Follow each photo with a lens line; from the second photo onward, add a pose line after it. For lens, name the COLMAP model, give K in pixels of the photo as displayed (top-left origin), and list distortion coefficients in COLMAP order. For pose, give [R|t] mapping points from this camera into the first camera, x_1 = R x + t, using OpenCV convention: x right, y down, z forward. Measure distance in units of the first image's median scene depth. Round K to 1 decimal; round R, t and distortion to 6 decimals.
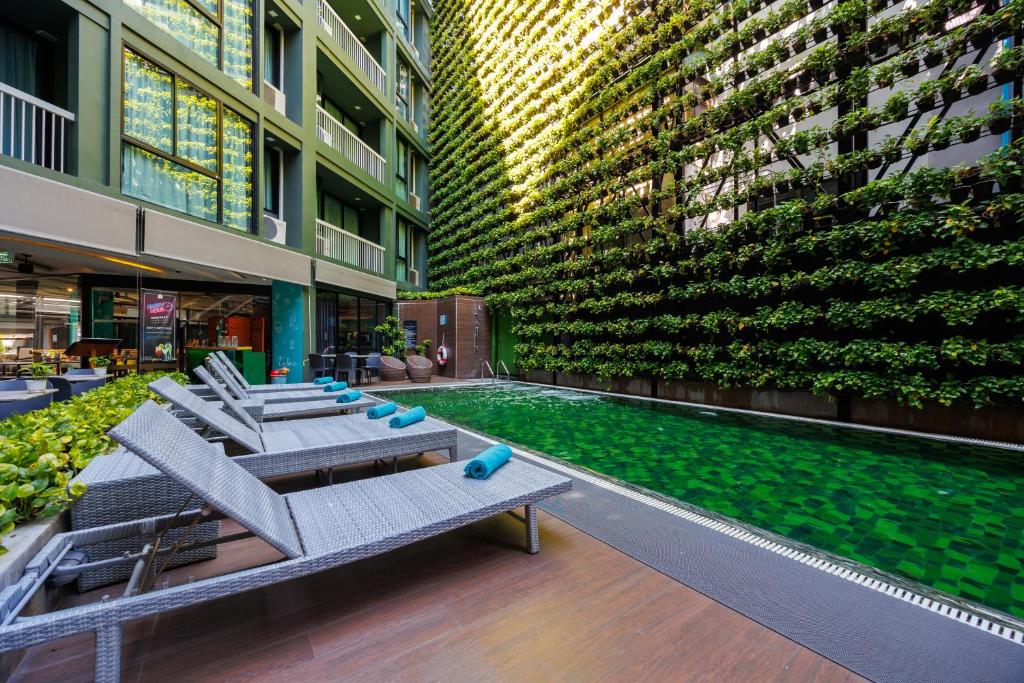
lens RADIAL K [[401.3, 0, 512.0], [0, 401.3, 341.5], [0, 0, 1]] dist [0.001710, 0.000053]
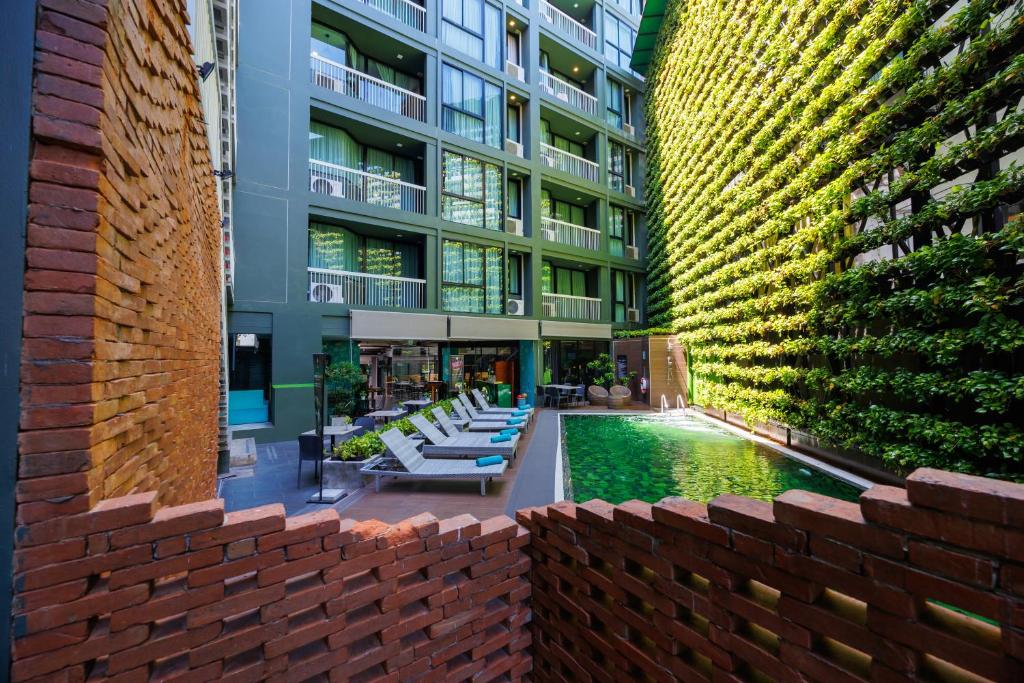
lens RADIAL K [[401.3, 0, 512.0], [0, 401.3, 341.5], [0, 0, 1]] dist [0.001710, 0.000053]
pose [[0.740077, -0.034243, -0.671650, 0.445852], [0.022553, 0.999405, -0.026103, -0.095874], [0.672144, 0.004170, 0.740409, -0.191875]]
